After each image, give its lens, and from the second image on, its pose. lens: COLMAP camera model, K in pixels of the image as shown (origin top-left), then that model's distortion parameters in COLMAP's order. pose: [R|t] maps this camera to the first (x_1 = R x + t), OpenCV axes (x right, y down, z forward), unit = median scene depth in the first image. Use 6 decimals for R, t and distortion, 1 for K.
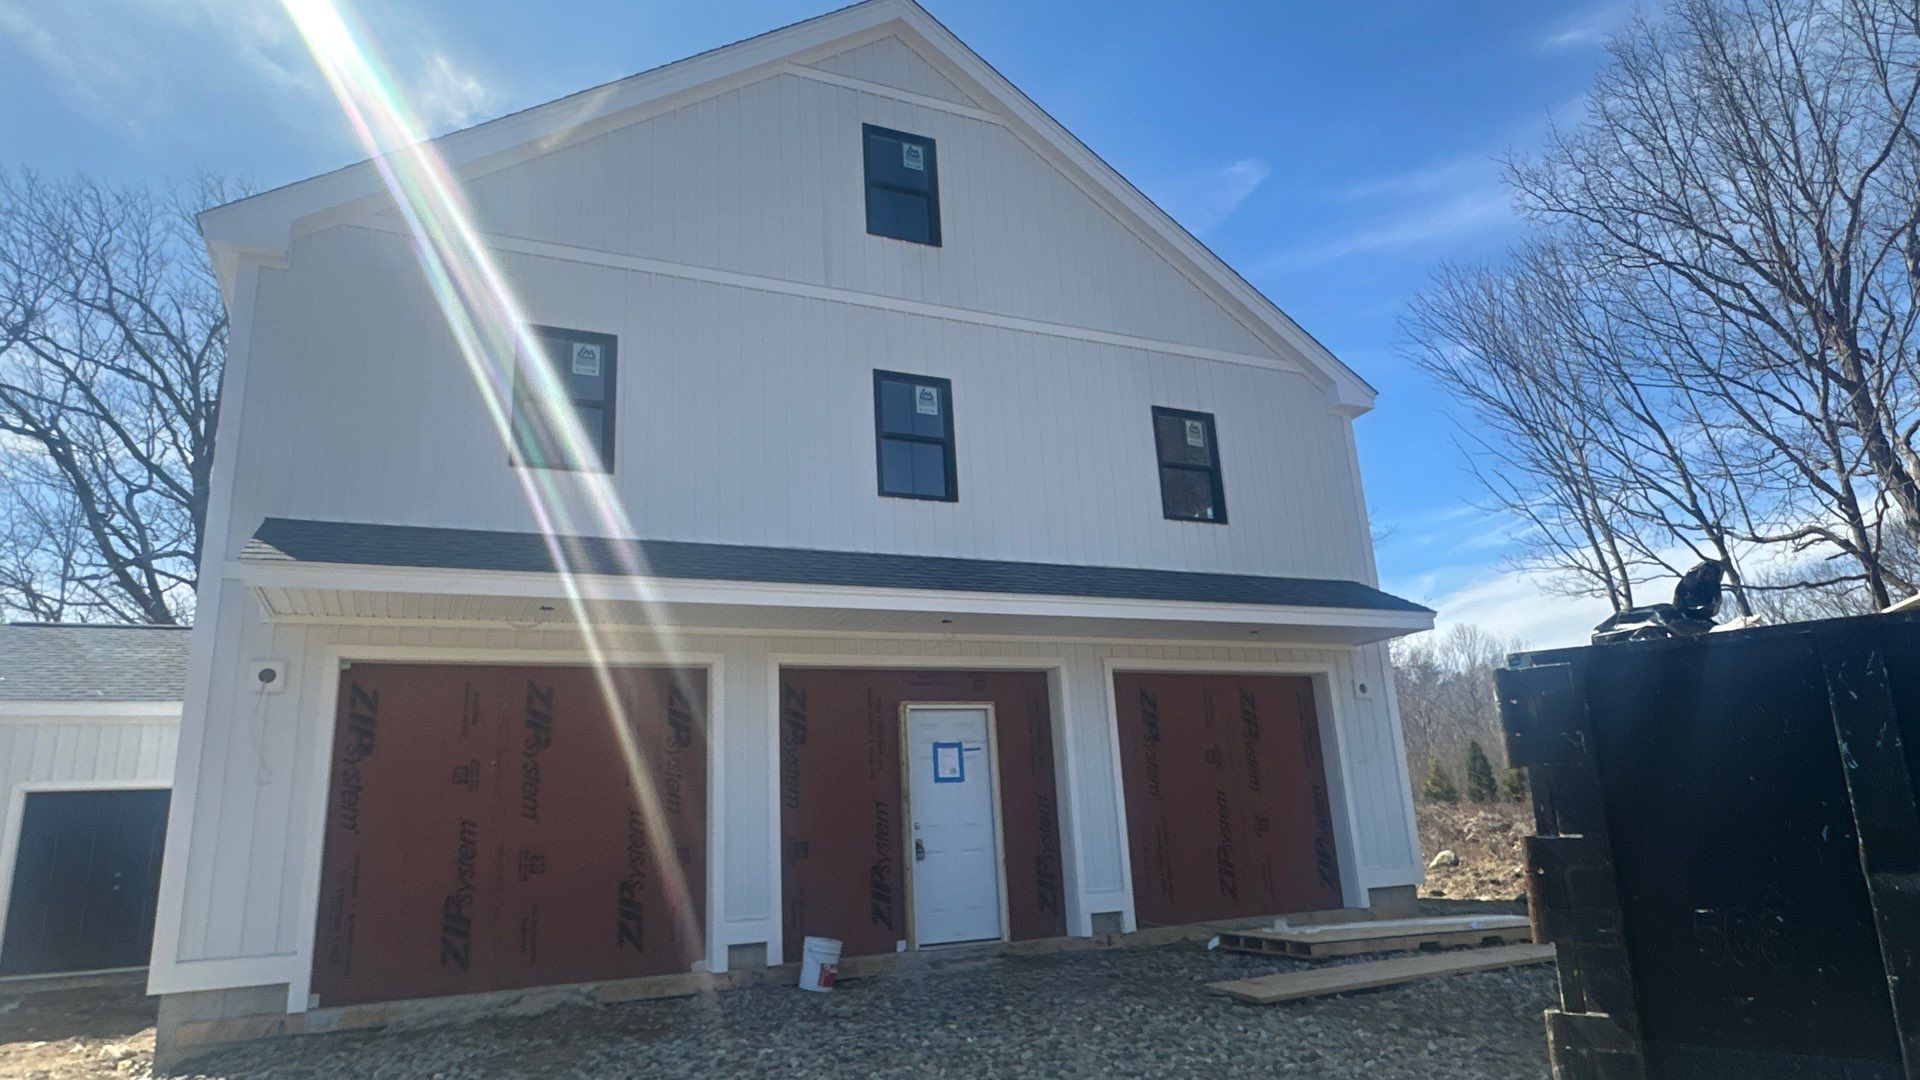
lens RADIAL K [[1110.4, 0, 960.0], [0, 1110.4, 540.0], [0, 0, 1]] dist [-0.004619, -0.001112]
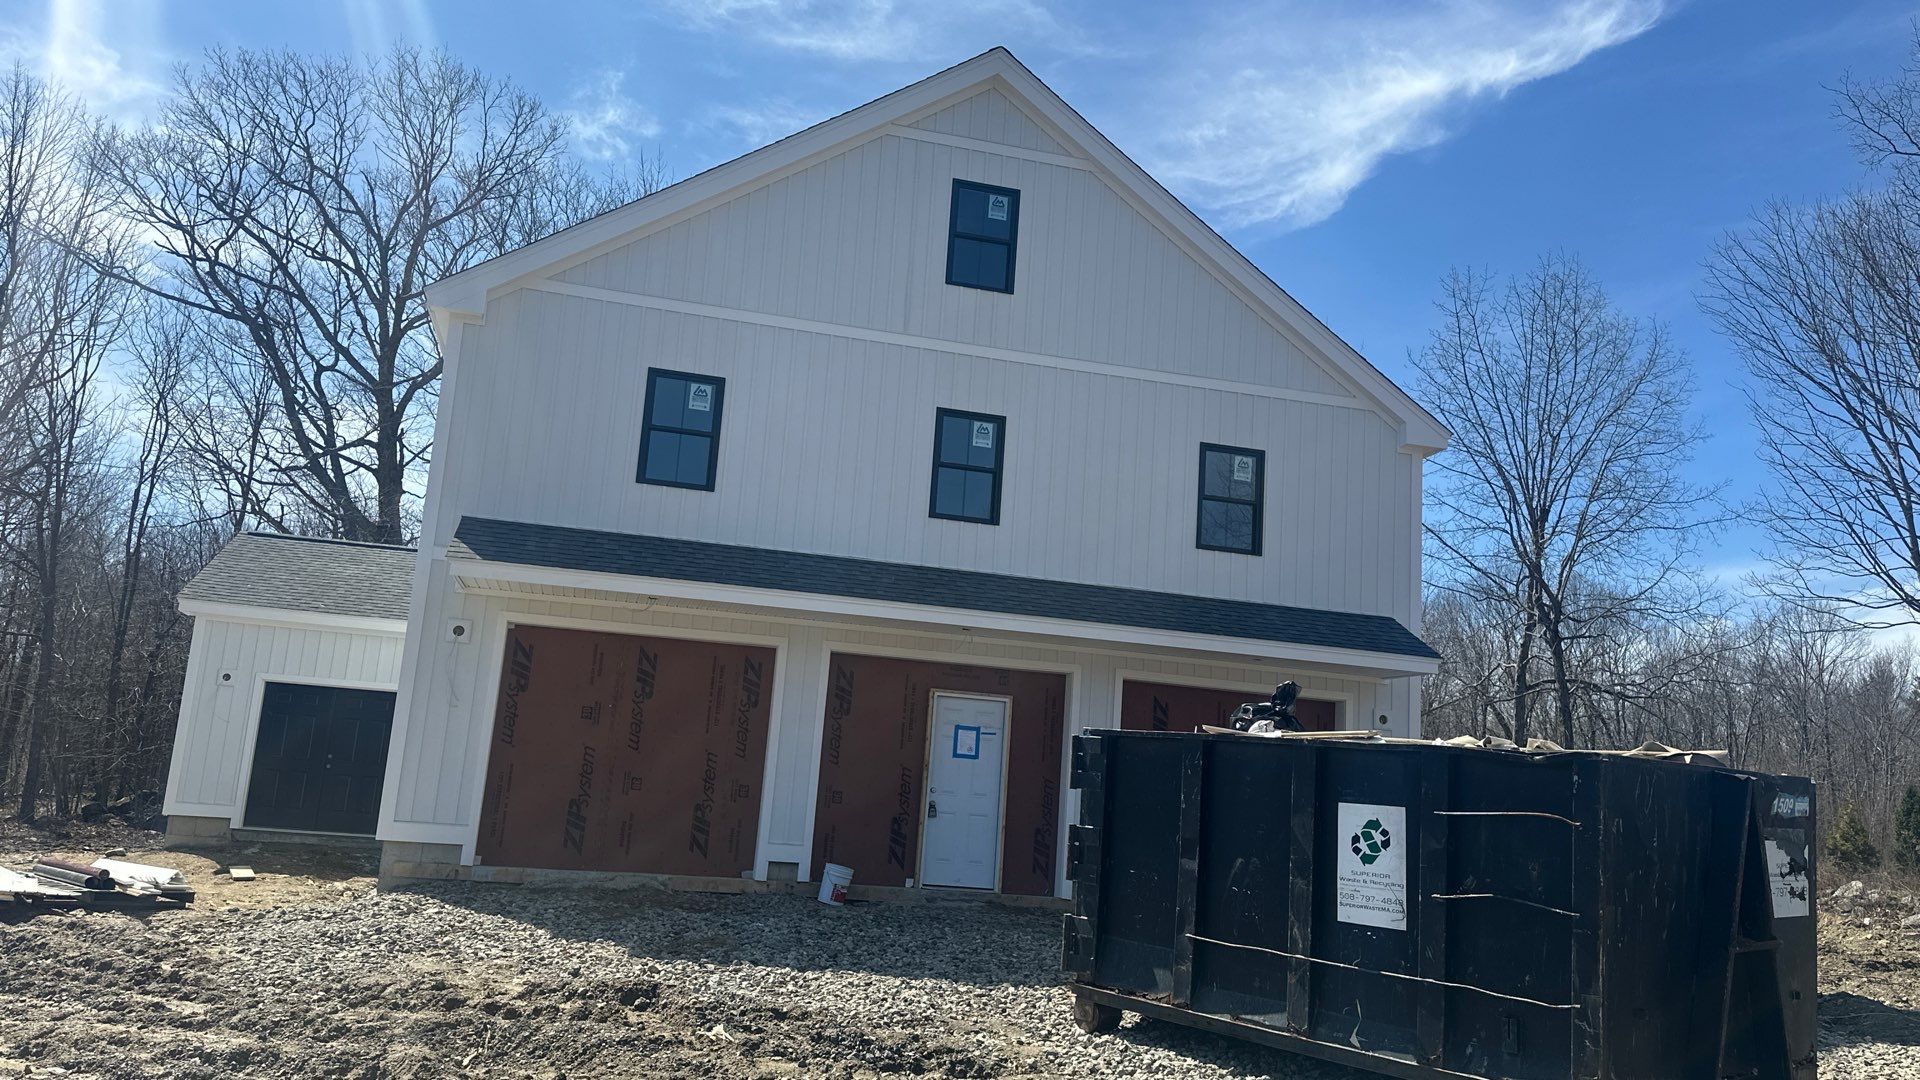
lens RADIAL K [[1425.7, 0, 968.3], [0, 1425.7, 543.9], [0, 0, 1]] dist [0.137525, -0.178397]
pose [[0.975637, 0.087614, -0.201136, 0.280055], [-0.071545, 0.993738, 0.085830, -0.145886], [0.207396, -0.069349, 0.975796, -0.498024]]
